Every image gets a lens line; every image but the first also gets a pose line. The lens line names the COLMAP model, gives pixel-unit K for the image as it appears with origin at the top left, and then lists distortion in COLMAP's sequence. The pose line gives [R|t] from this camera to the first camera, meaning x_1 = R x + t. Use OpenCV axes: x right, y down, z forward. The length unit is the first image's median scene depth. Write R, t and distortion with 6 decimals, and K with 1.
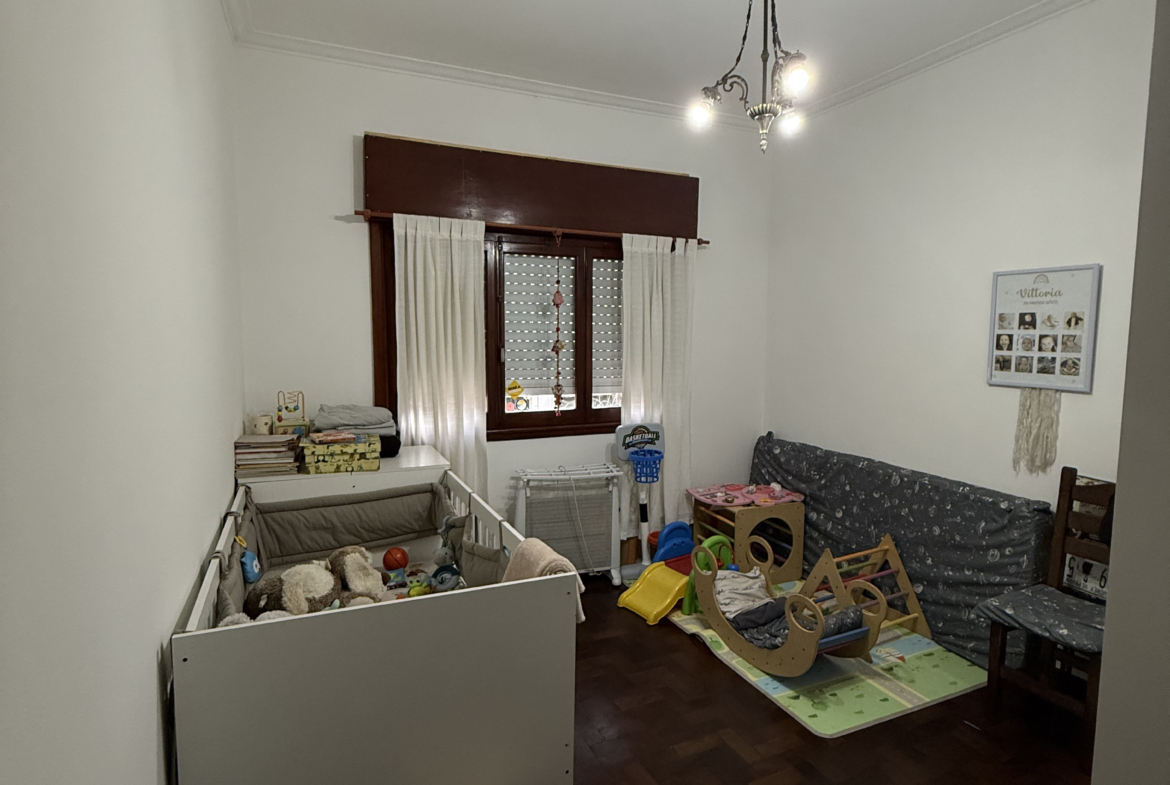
lens RADIAL K [[619.2, 0, 585.4], [0, 619.2, 388.0], [0, 0, 1]] dist [0.001415, -0.001599]
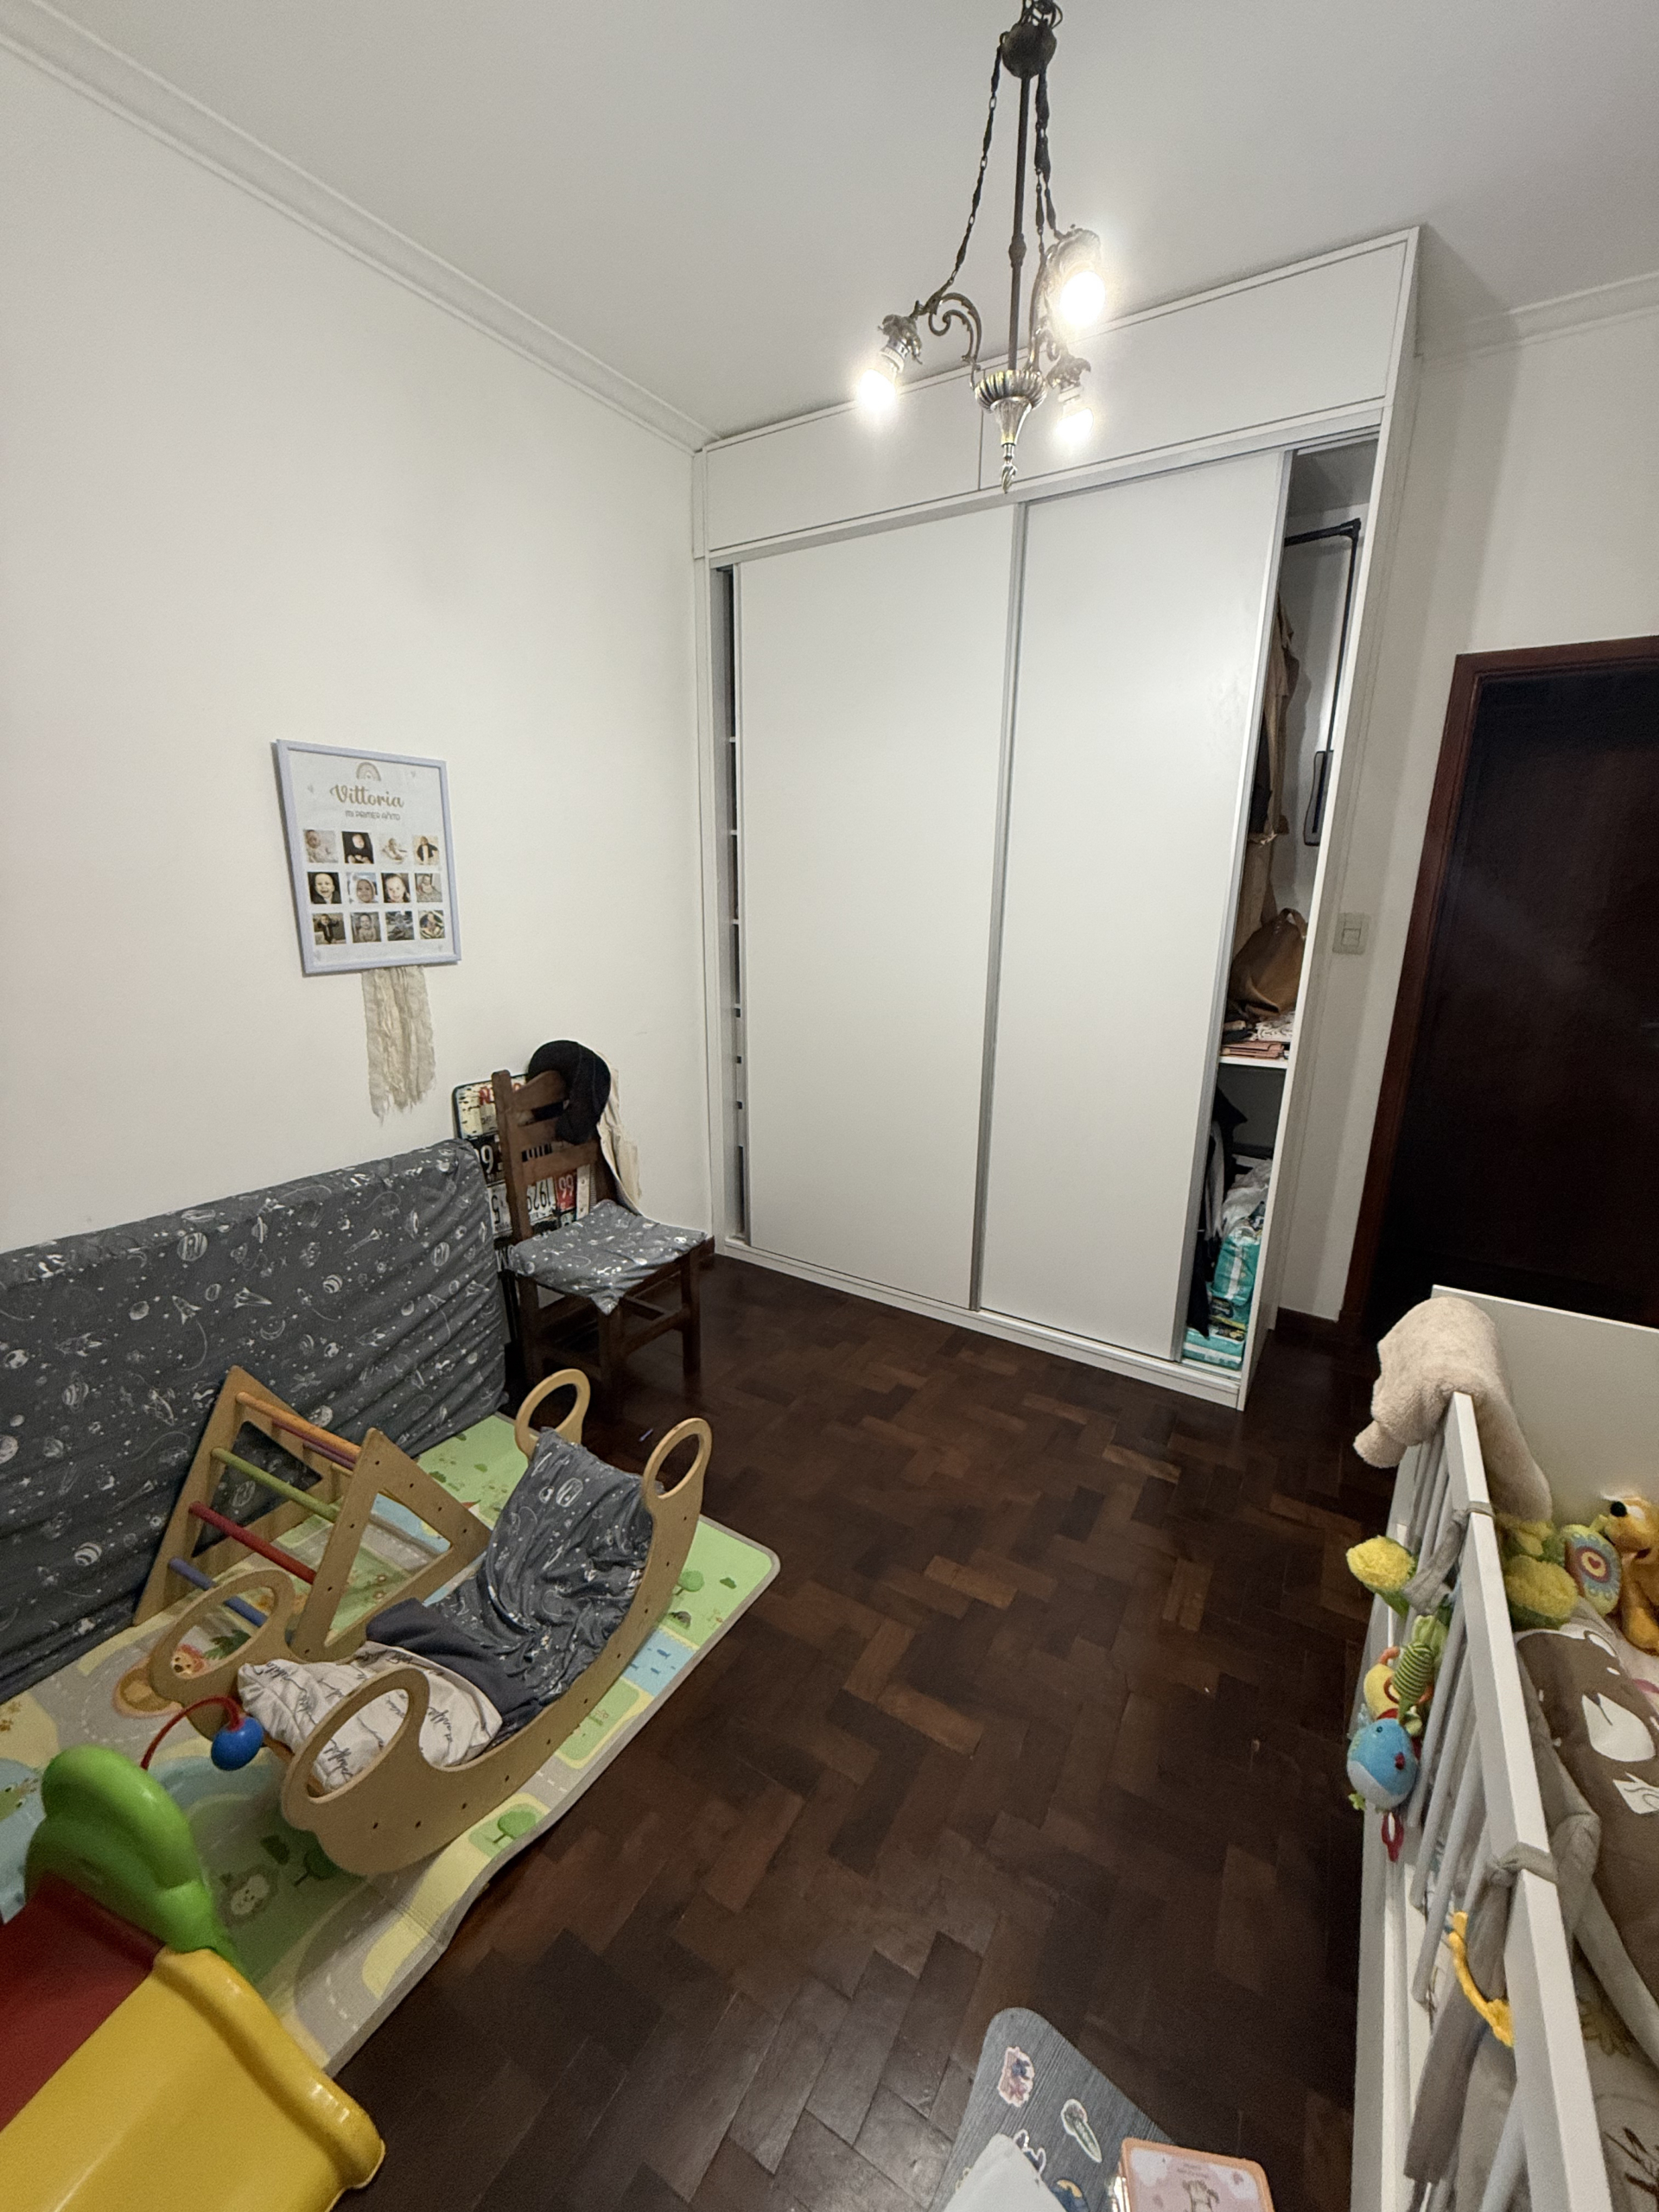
lens RADIAL K [[877.8, 0, 834.1], [0, 877.8, 1101.2], [0, 0, 1]] dist [0.000215, 0.000300]
pose [[-0.561108, -0.218787, 0.798304, -0.196885], [0.059832, 0.951192, 0.302743, -0.103549], [-0.825577, 0.217636, -0.520632, 1.094947]]
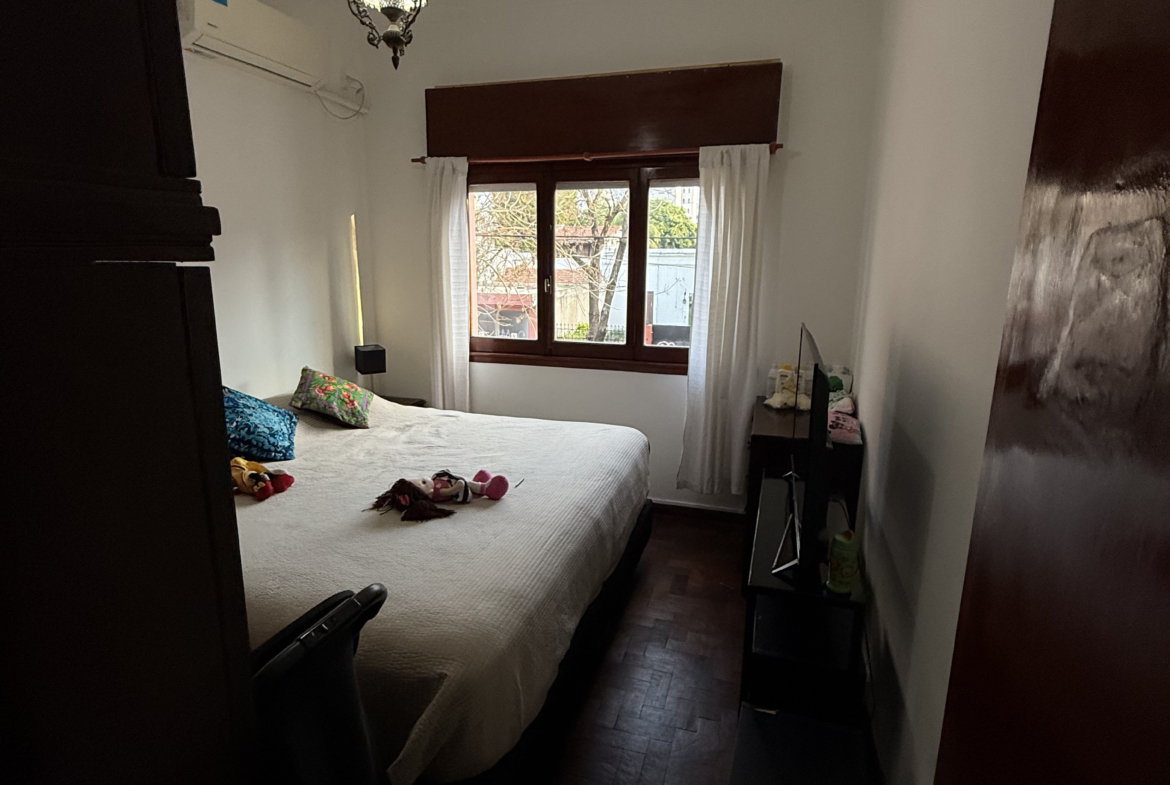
lens RADIAL K [[619.2, 0, 607.3], [0, 619.2, 388.3], [0, 0, 1]] dist [0.001415, -0.001599]
pose [[0.765033, 0.121027, -0.632516, 0.791694], [-0.060672, 0.991359, 0.116305, -0.011718], [0.641127, -0.050601, 0.765765, 0.335926]]
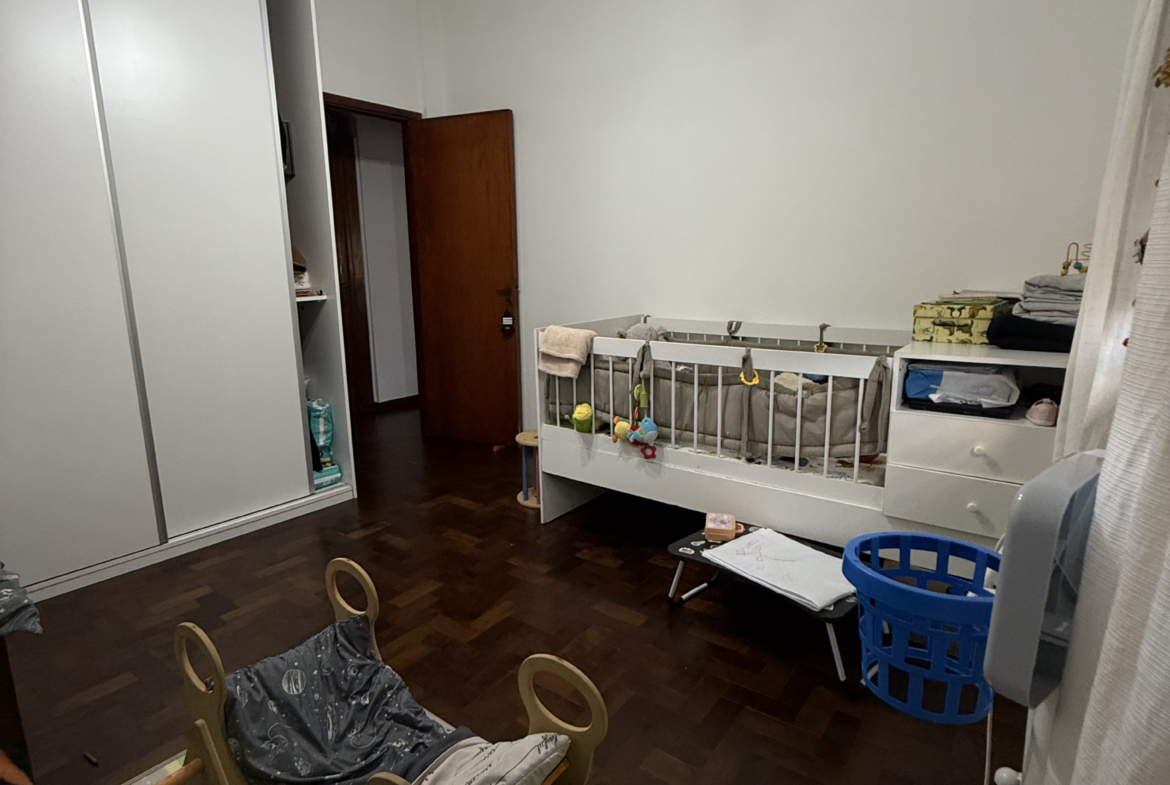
lens RADIAL K [[619.2, 0, 585.5], [0, 619.2, 392.4], [0, 0, 1]] dist [0.001415, -0.001599]
pose [[-0.877982, 0.099148, -0.468314, 0.378196], [-0.037299, 0.961172, 0.273419, -0.001154], [0.477239, 0.257525, -0.840193, 1.442457]]
